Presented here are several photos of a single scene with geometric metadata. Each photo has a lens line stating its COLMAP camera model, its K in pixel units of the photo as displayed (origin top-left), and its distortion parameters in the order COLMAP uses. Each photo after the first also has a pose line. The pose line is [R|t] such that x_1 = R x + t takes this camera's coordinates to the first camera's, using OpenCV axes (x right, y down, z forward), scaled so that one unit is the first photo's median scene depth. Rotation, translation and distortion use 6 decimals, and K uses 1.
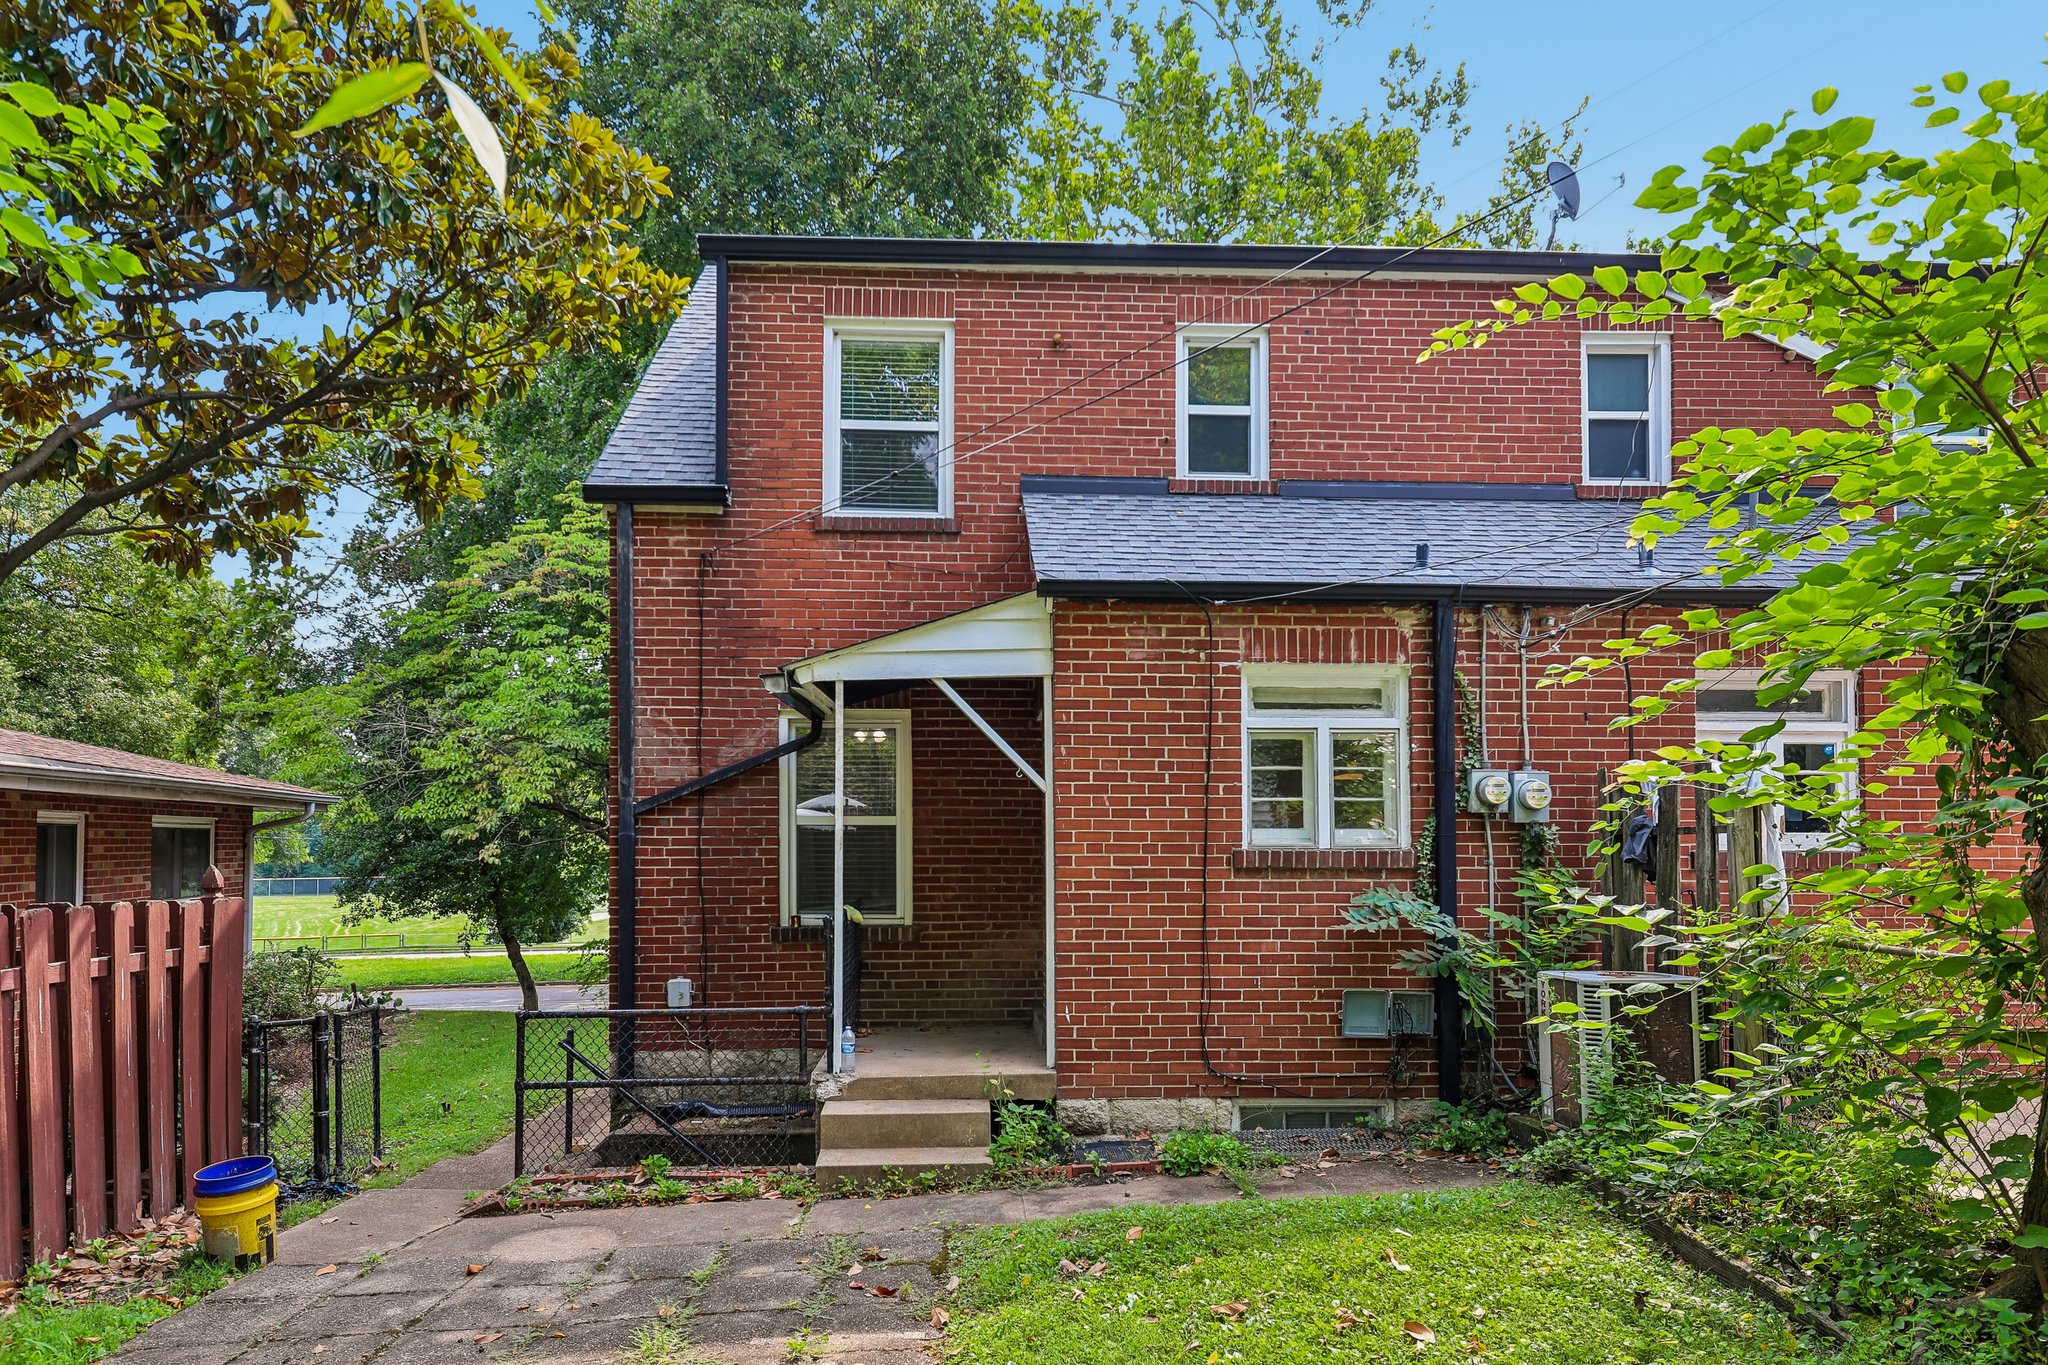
lens RADIAL K [[1279.5, 0, 1016.7], [0, 1279.5, 802.4], [0, 0, 1]] dist [0.014008, 0.000115]
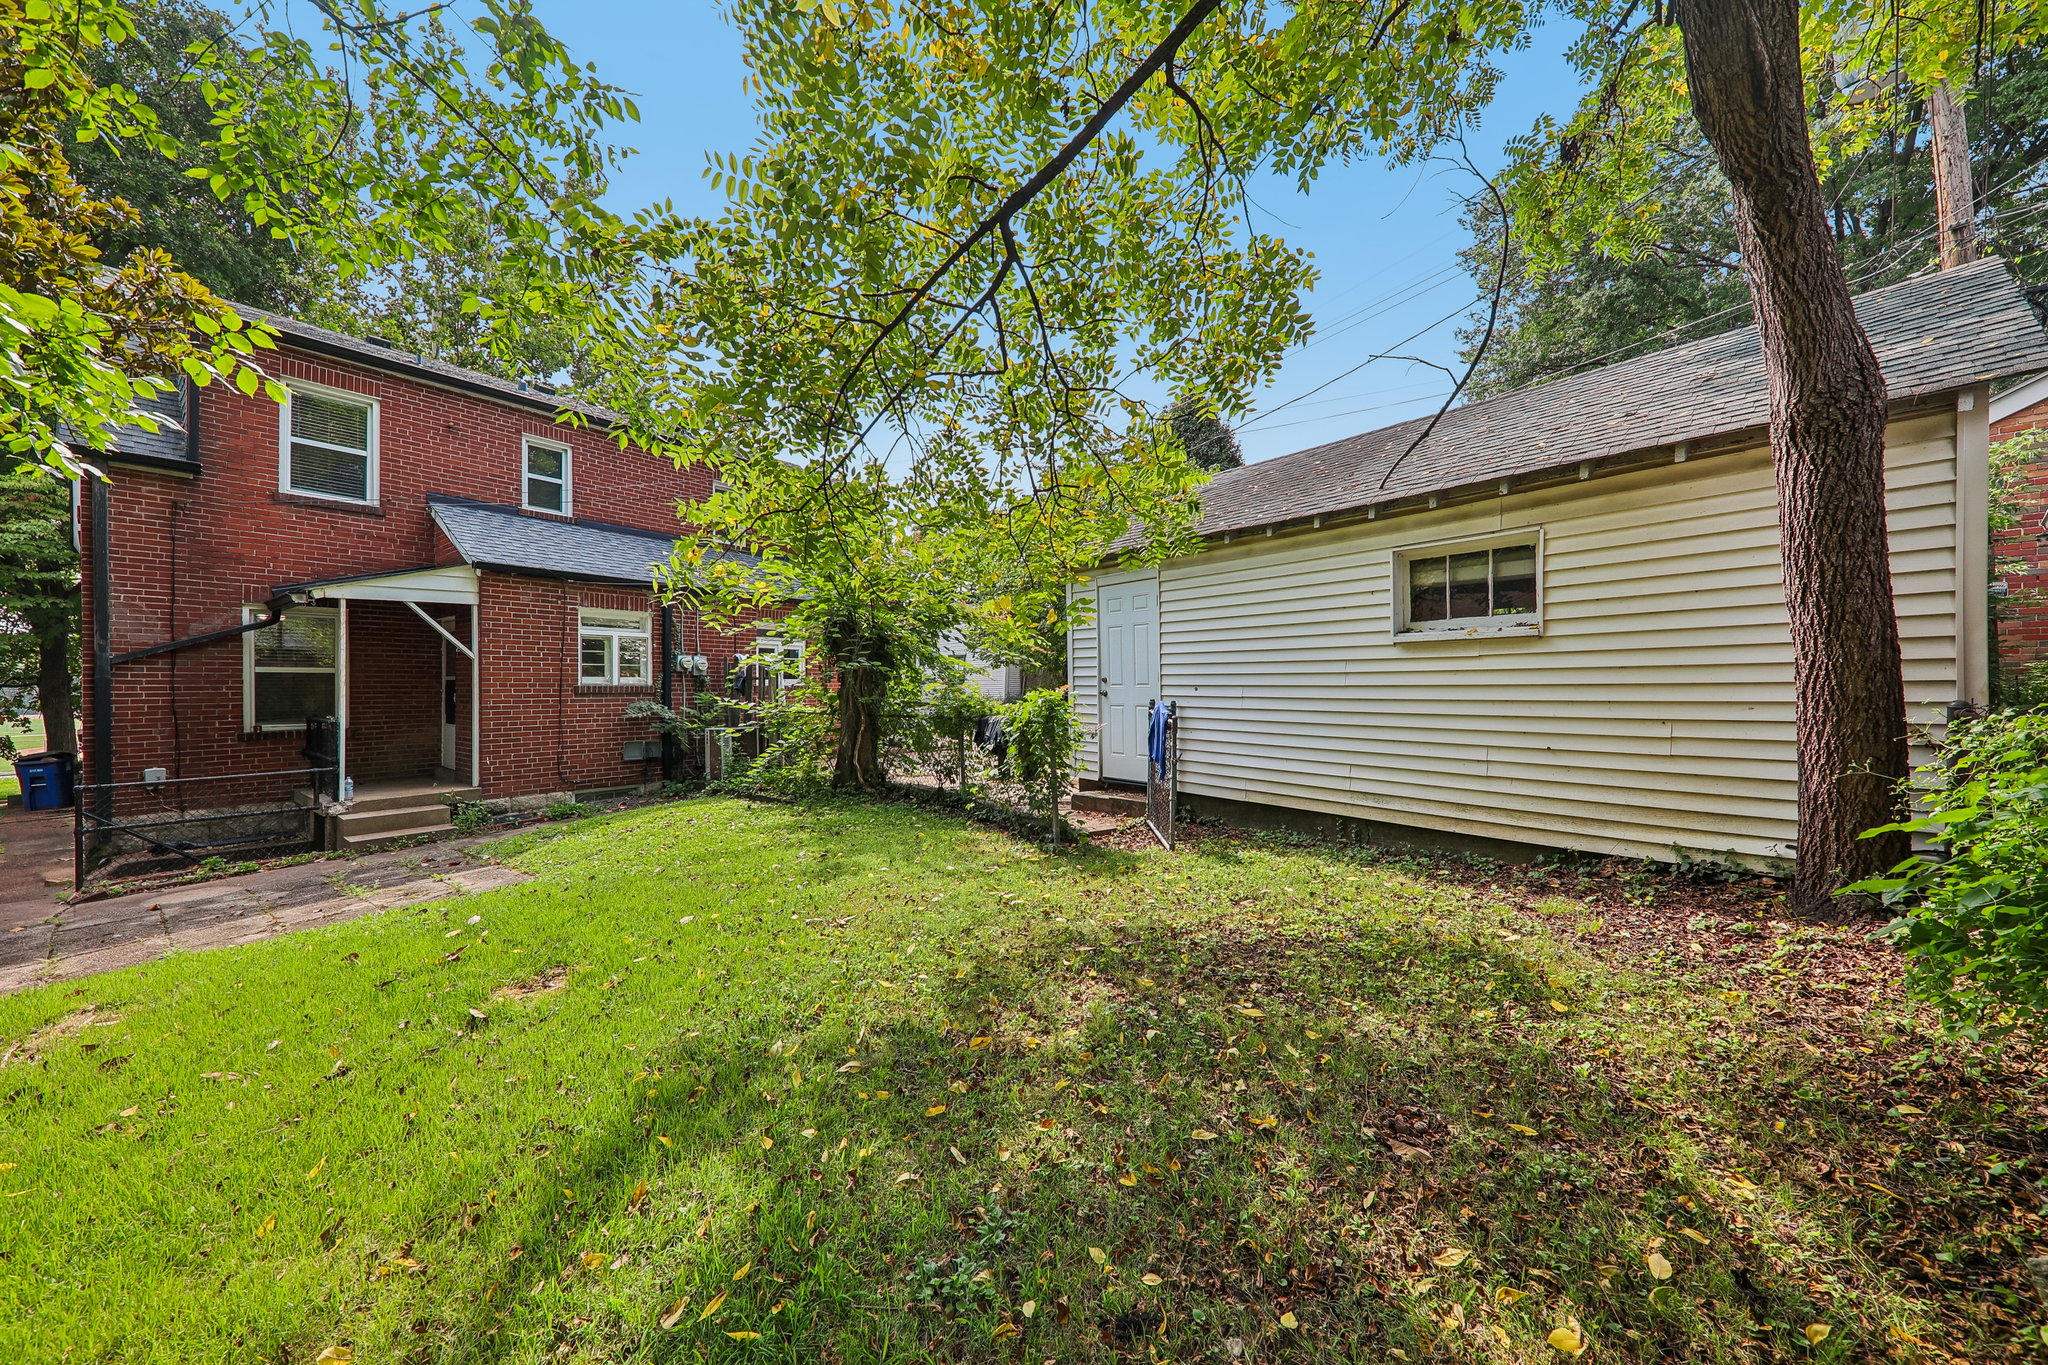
lens RADIAL K [[696.5, 0, 1033.7], [0, 696.5, 679.8], [0, 0, 1]] dist [0.001014, -0.004709]
pose [[0.631118, 0.002645, 0.775683, -0.287673], [-0.022690, 0.999629, 0.015053, -0.012272], [-0.775355, -0.027101, 0.630944, -0.461212]]
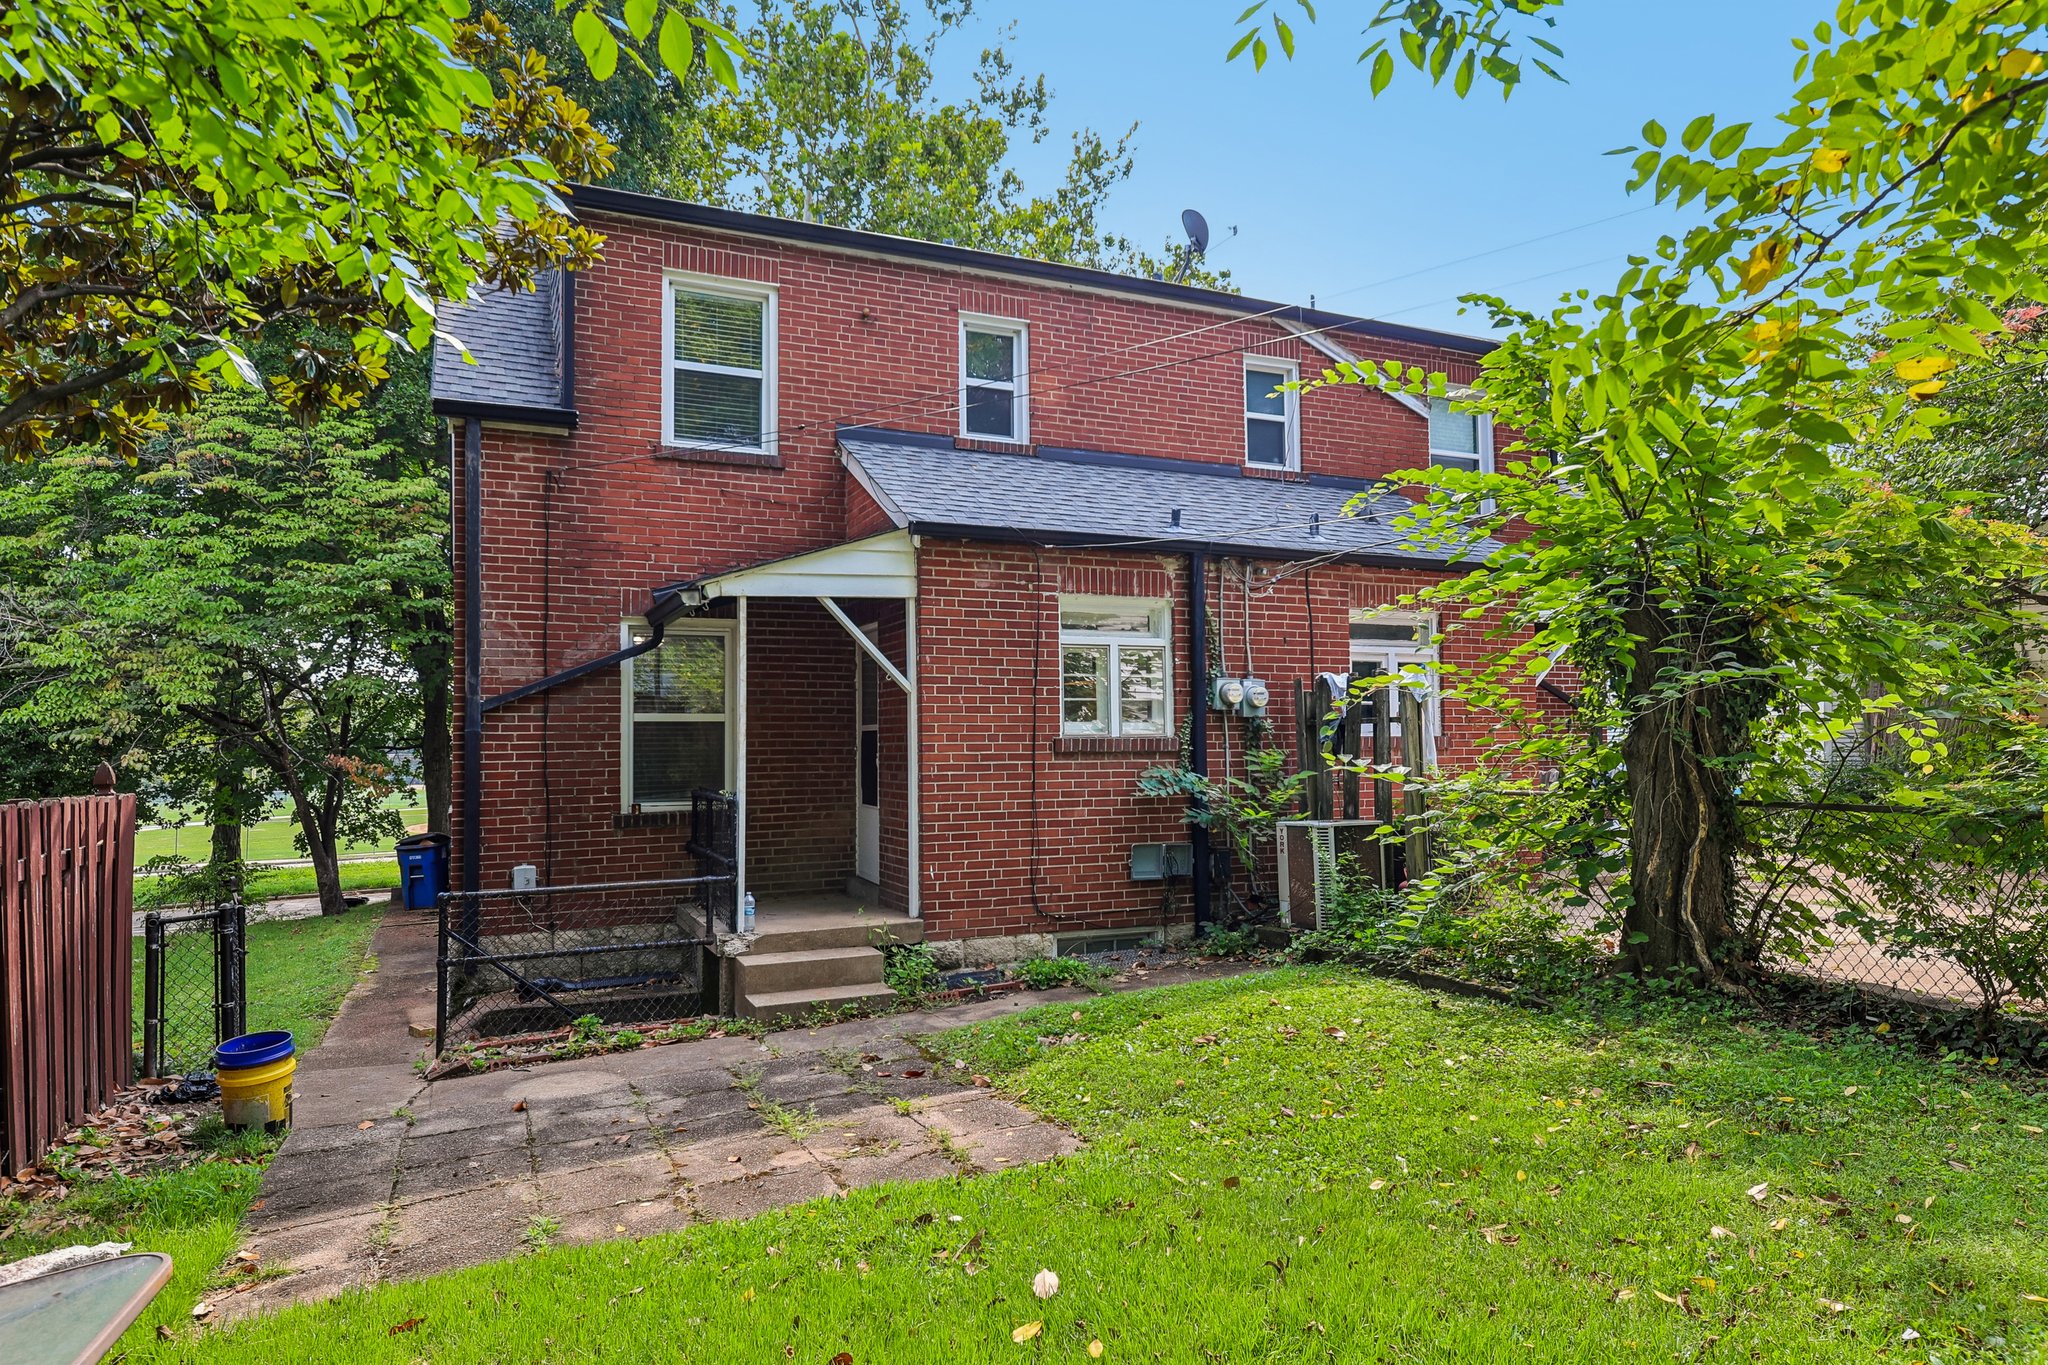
lens RADIAL K [[1234.7, 0, 1043.7], [0, 1234.7, 671.1], [0, 0, 1]] dist [0.006374, 0.000731]
pose [[0.929312, 0.012840, 0.369072, -0.294698], [-0.001904, 0.999549, -0.029981, 0.006721], [-0.369290, 0.027159, 0.928917, -0.147495]]
